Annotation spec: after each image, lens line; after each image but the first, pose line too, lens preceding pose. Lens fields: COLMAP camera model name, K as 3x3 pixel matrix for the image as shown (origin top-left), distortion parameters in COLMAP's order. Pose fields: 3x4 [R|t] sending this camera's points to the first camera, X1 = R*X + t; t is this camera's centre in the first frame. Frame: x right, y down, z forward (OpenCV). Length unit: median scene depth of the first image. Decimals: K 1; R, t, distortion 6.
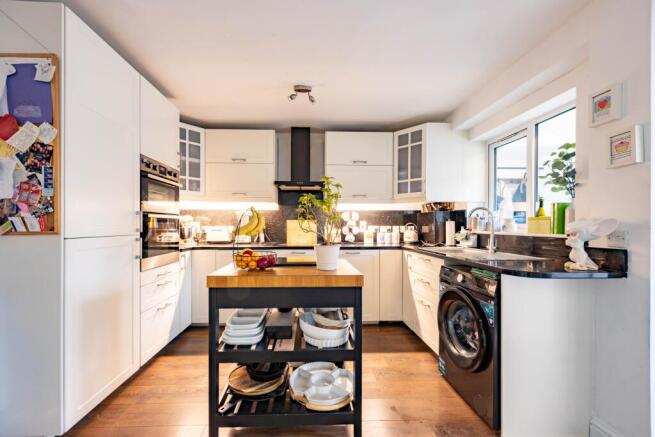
lens RADIAL K [[261.2, 0, 314.3], [0, 261.2, 226.2], [0, 0, 1]] dist [0.001002, -0.000001]
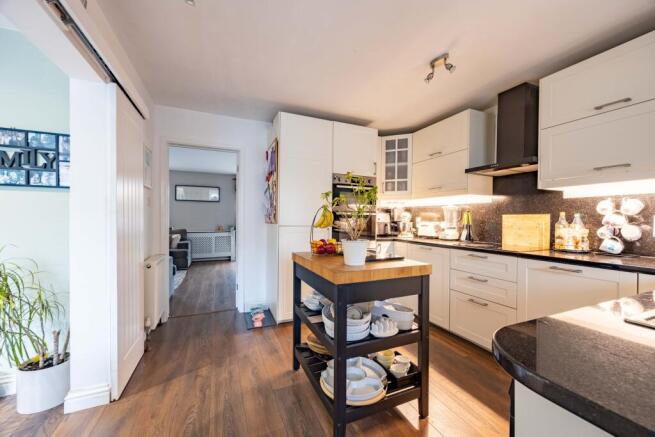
lens RADIAL K [[255.7, 0, 331.4], [0, 255.7, 220.1], [0, 0, 1]] dist [0.000550, 0.000047]
pose [[0.376247, 0.005691, -0.926502, 0.454121], [-0.015448, 0.999881, -0.000131, 0.000007], [0.926391, 0.014362, 0.376290, 0.278361]]
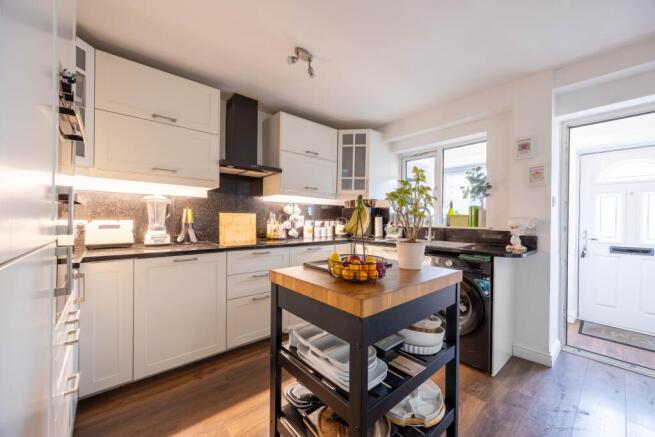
lens RADIAL K [[255.7, 0, 331.4], [0, 255.7, 220.1], [0, 0, 1]] dist [0.000550, 0.000047]
pose [[0.772540, 0.005317, 0.634944, -0.369151], [-0.006701, 0.999978, -0.000222, -0.001501], [-0.634930, -0.004083, 0.772559, 0.237558]]
